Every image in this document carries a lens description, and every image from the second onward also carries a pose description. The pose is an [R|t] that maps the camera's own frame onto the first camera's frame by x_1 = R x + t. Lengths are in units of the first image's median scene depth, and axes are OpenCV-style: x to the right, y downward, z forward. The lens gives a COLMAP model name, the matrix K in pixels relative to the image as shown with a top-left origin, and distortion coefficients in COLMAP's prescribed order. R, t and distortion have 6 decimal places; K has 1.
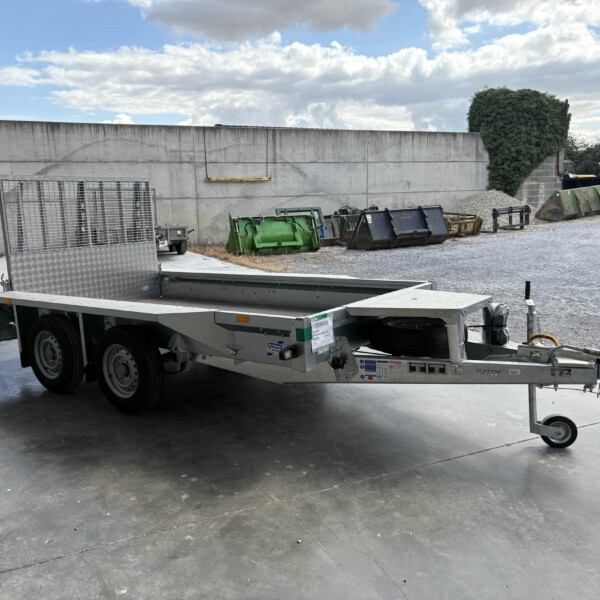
lens RADIAL K [[602.8, 0, 301.4], [0, 602.8, 303.1], [0, 0, 1]] dist [0.022488, 0.000000]
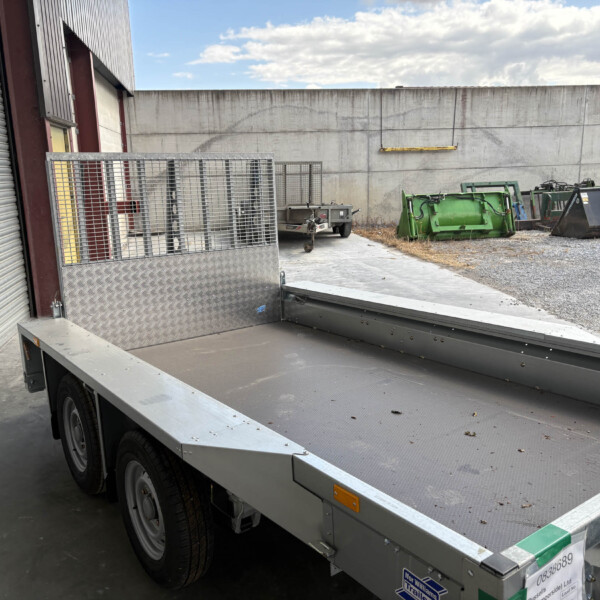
lens RADIAL K [[602.8, 0, 293.3], [0, 602.8, 289.5], [0, 0, 1]] dist [0.022488, 0.000000]
pose [[0.952300, 0.058654, -0.299472, -0.003644], [-0.050173, 0.998094, 0.035938, -0.026367], [0.301009, -0.019198, 0.953428, 0.117486]]
